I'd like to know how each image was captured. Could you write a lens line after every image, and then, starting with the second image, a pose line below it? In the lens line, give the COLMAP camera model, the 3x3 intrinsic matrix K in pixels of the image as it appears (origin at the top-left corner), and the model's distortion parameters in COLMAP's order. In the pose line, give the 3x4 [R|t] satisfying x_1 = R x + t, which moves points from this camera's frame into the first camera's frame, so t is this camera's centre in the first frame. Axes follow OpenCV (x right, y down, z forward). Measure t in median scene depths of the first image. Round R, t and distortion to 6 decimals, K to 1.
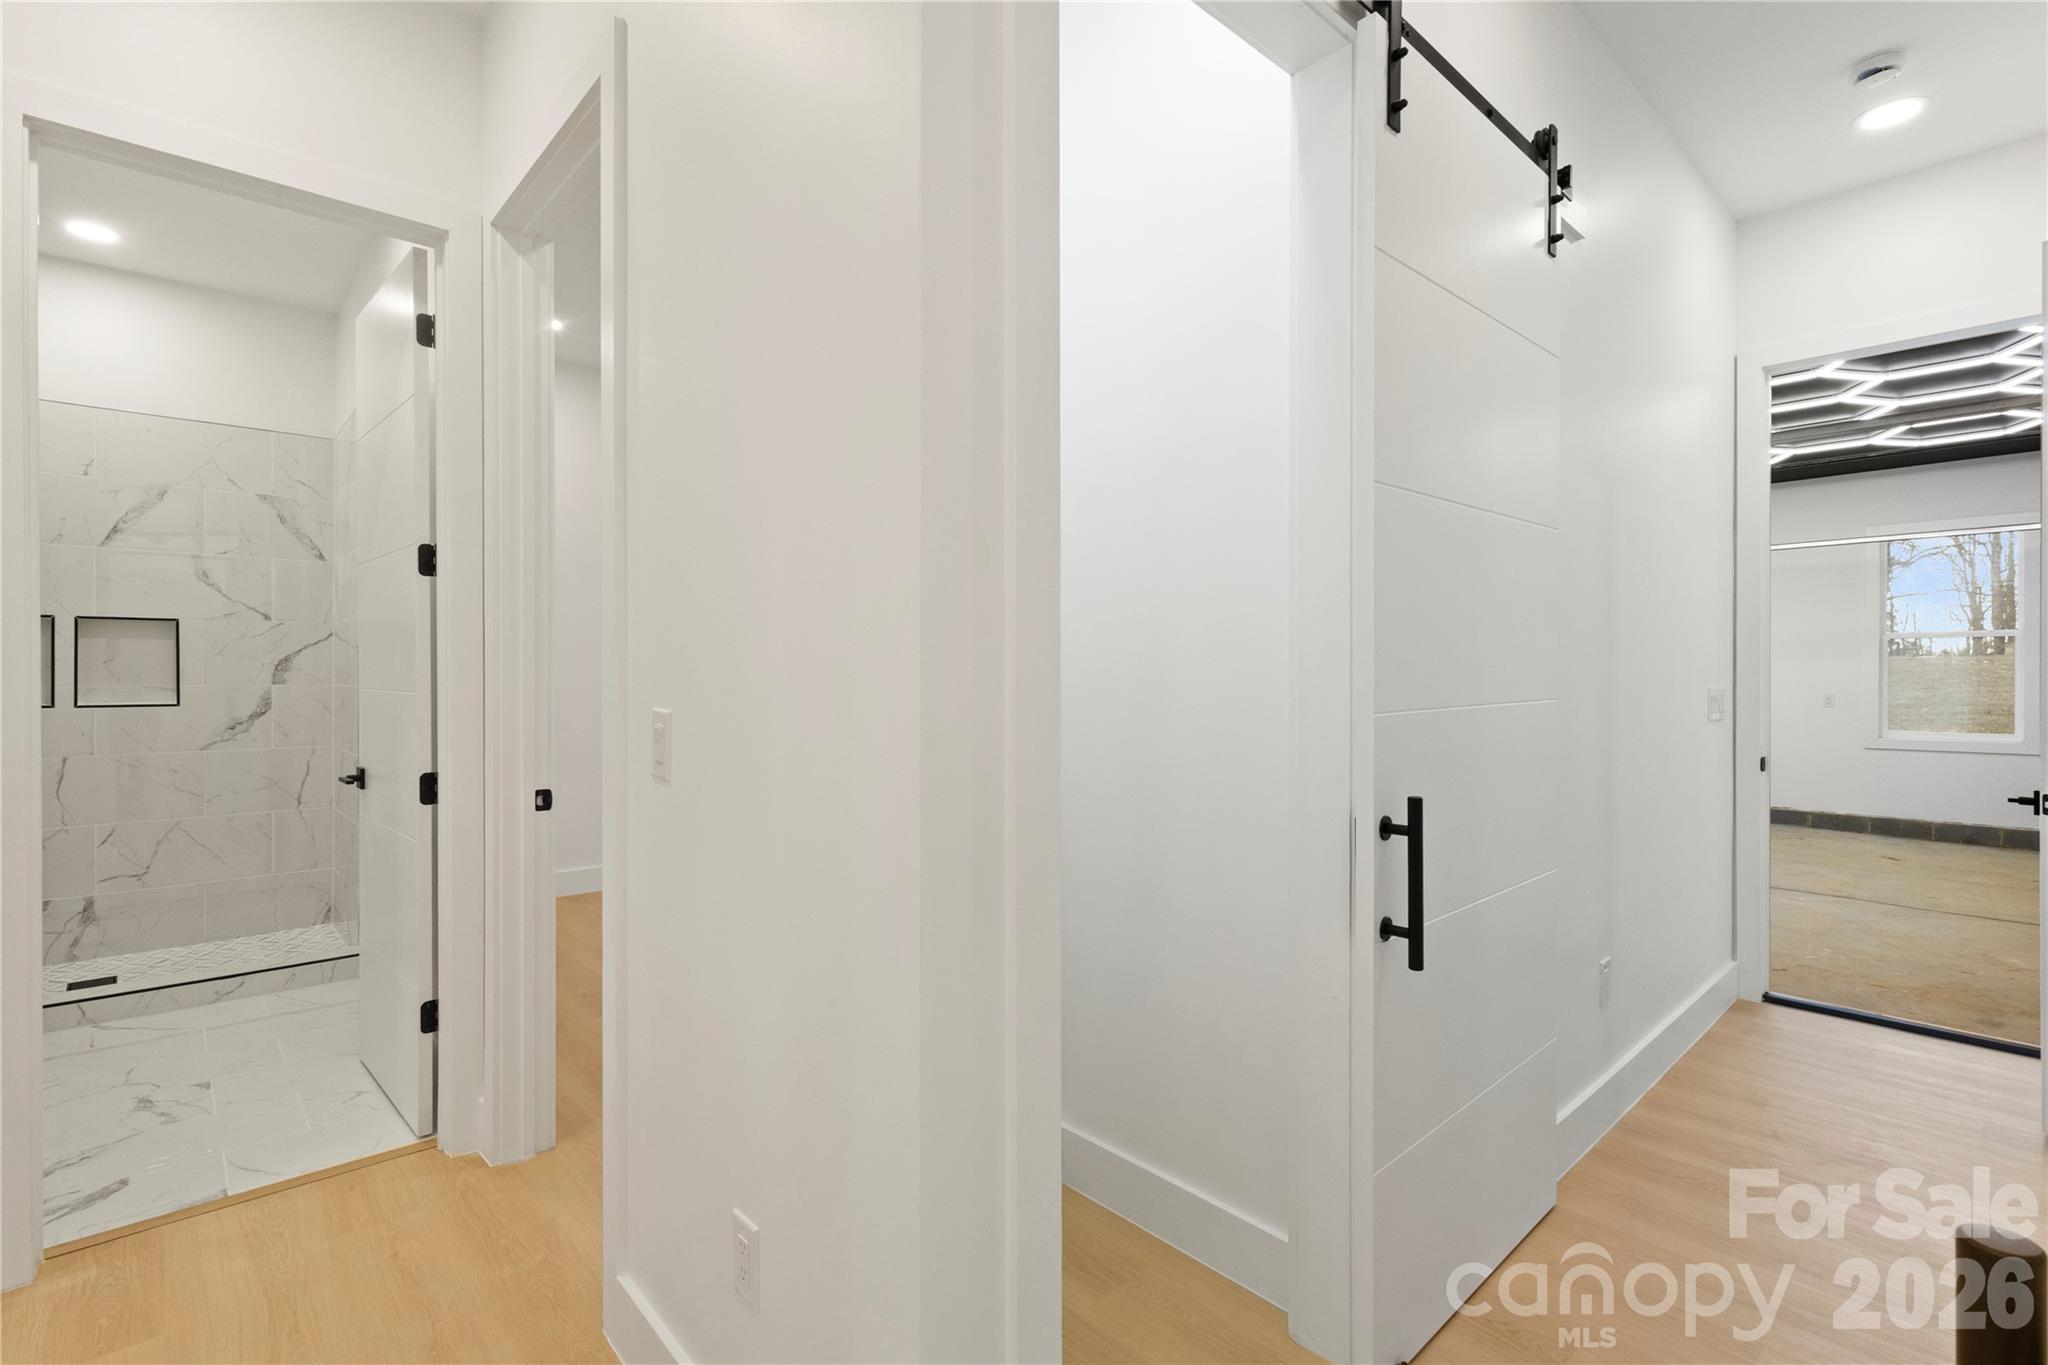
lens RADIAL K [[951.8, 0, 1027.4], [0, 951.8, 674.5], [0, 0, 1]] dist [0.005131, 0.000548]
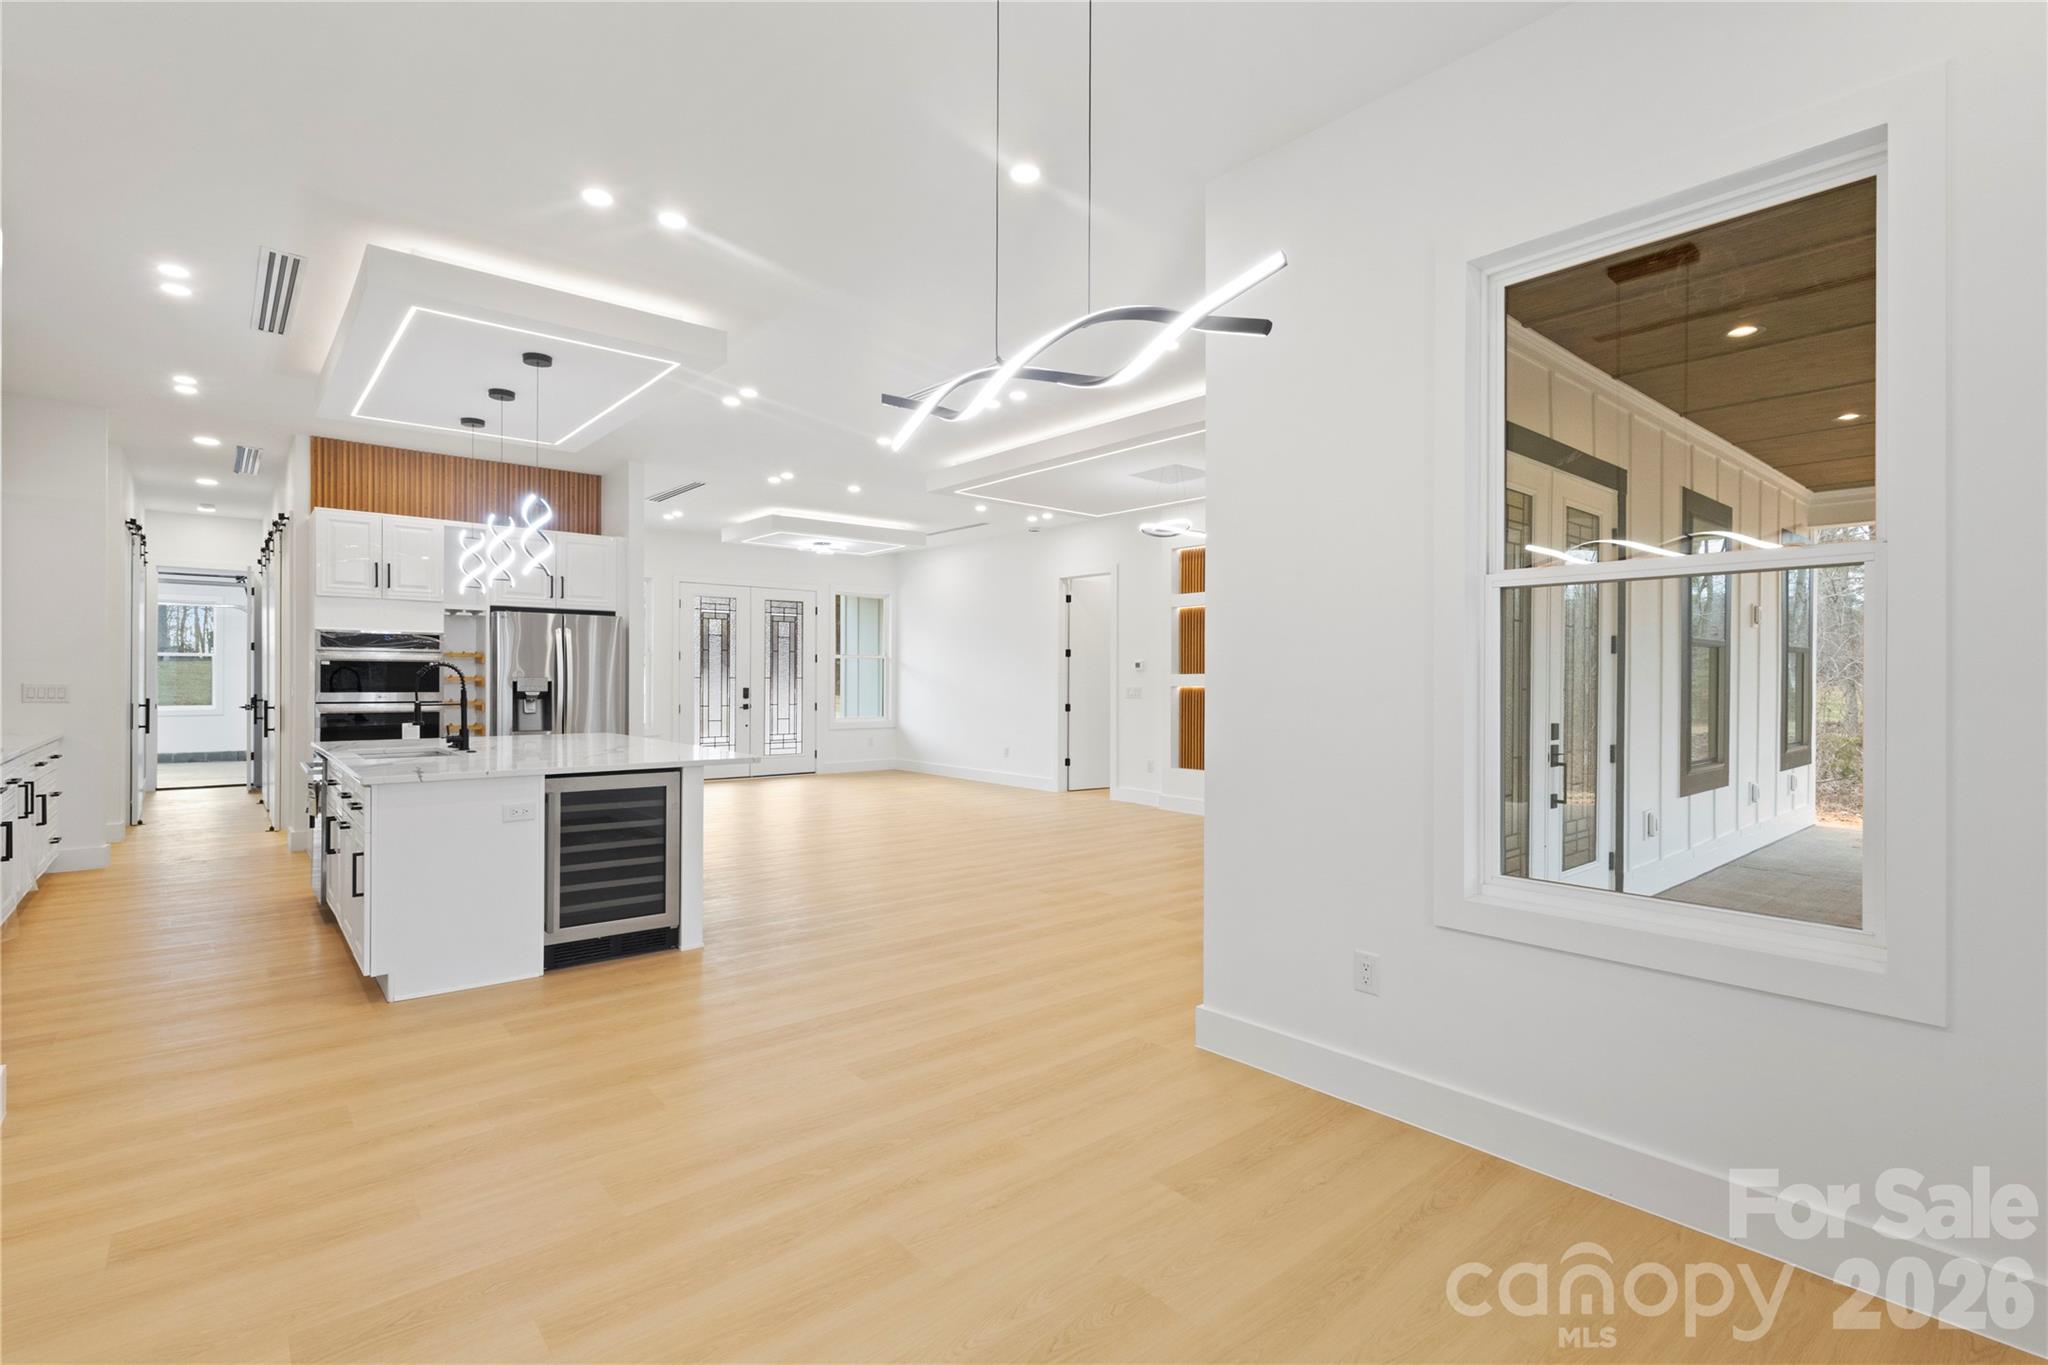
lens RADIAL K [[951.8, 0, 1022.2], [0, 951.8, 683.1], [0, 0, 1]] dist [0.005131, 0.000548]
pose [[0.034849, -0.003132, 0.999388, -2.403482], [-0.001918, 0.999993, 0.003201, 0.014419], [-0.999391, -0.002028, 0.034843, -2.026390]]
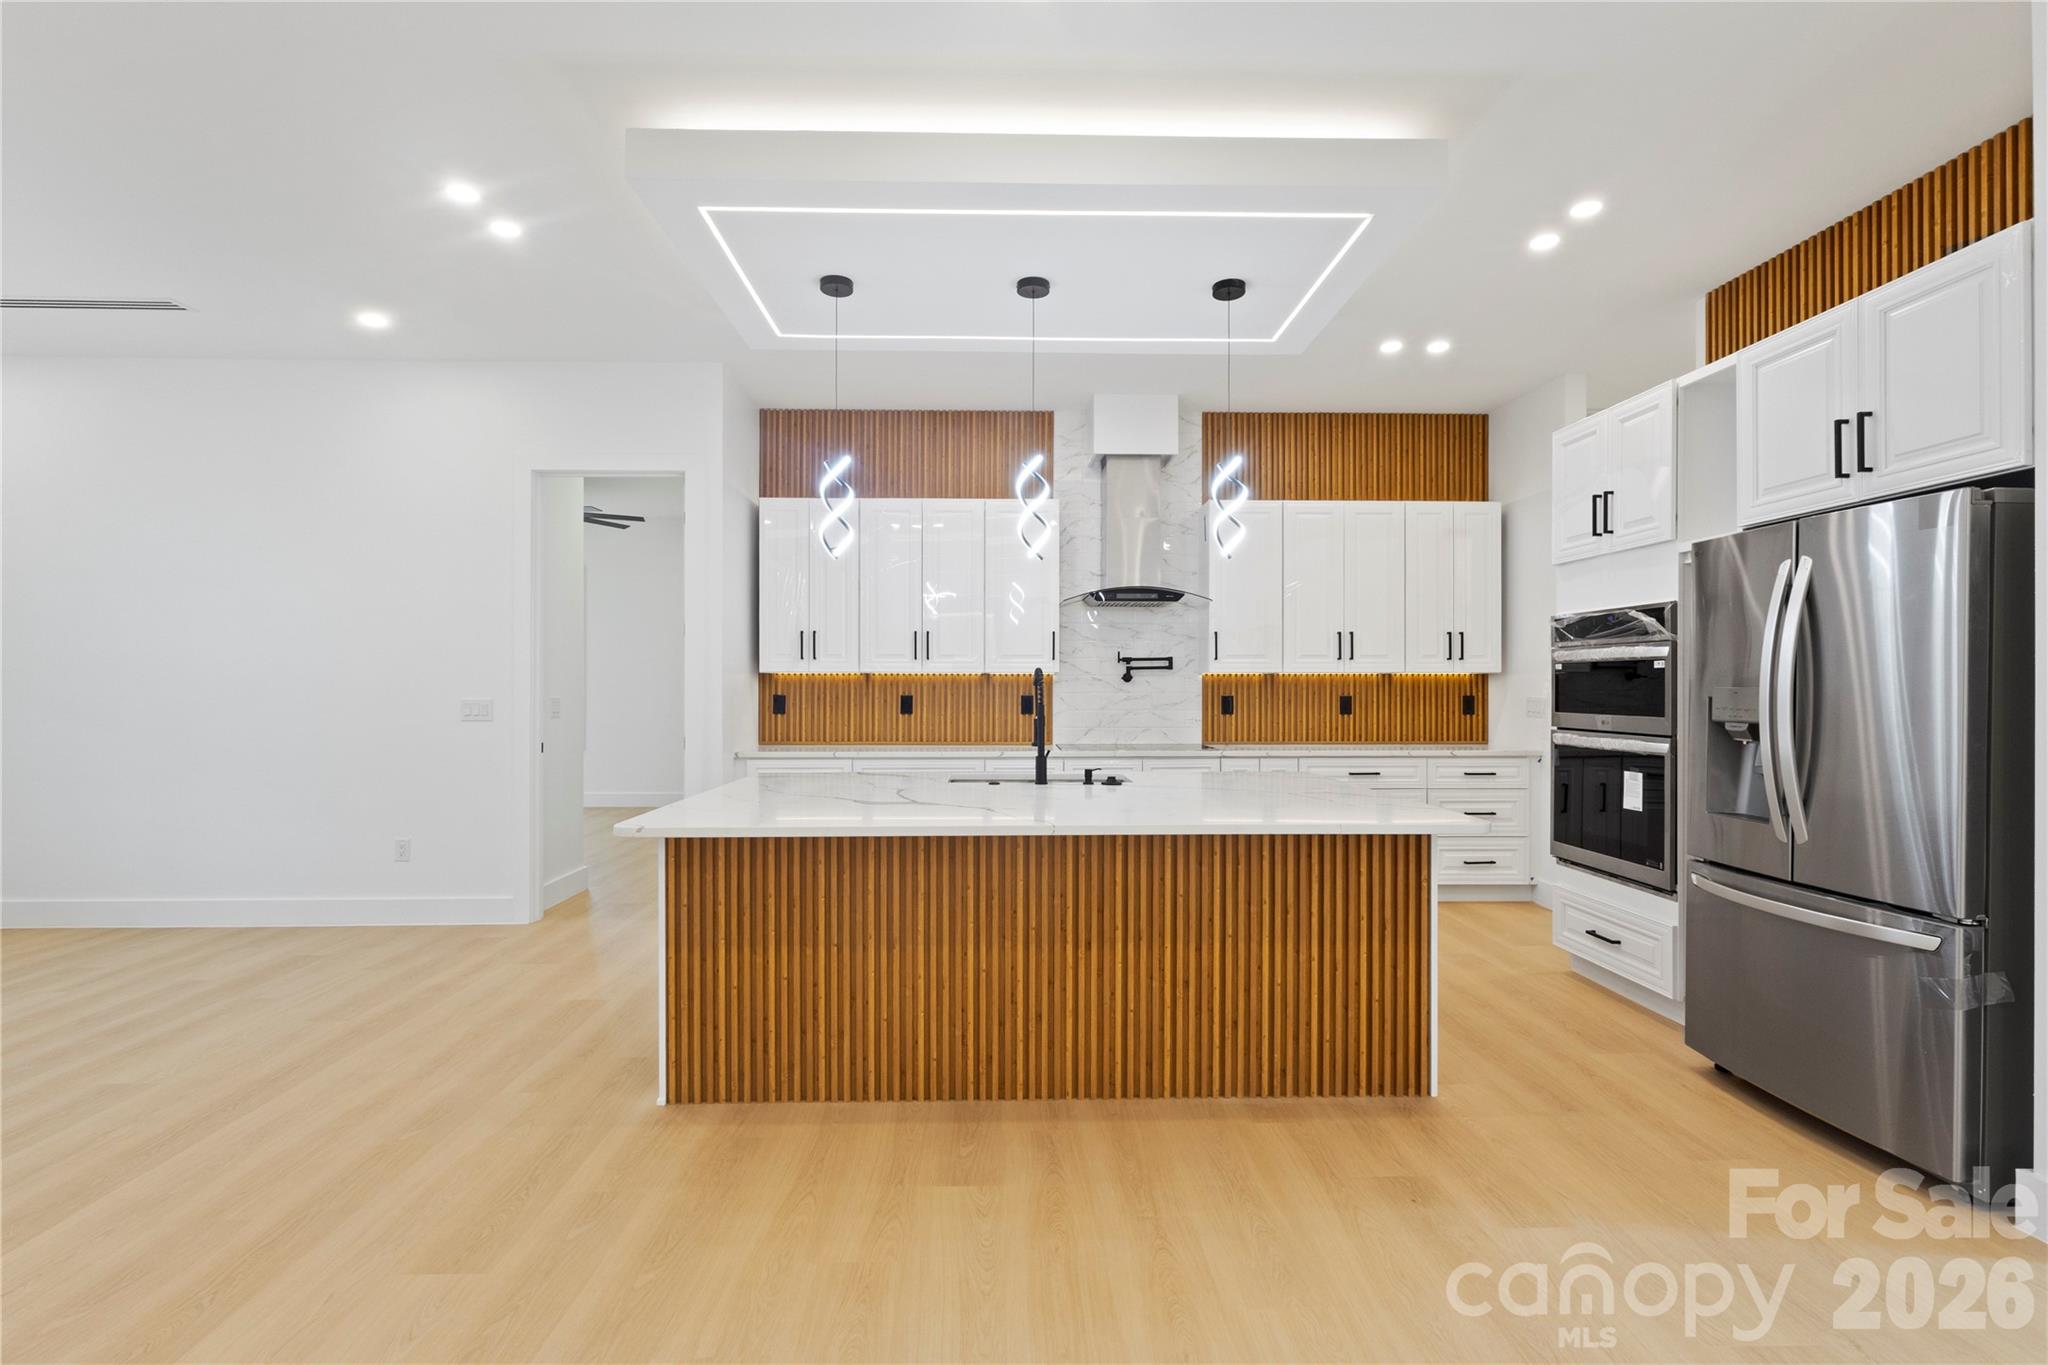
lens RADIAL K [[951.8, 0, 1017.1], [0, 951.8, 688.9], [0, 0, 1]] dist [0.005131, 0.000548]
pose [[0.754593, 0.005899, -0.656167, 0.032222], [-0.006894, 0.999976, 0.001062, 0.014851], [0.656157, 0.003722, 0.754615, -1.956406]]
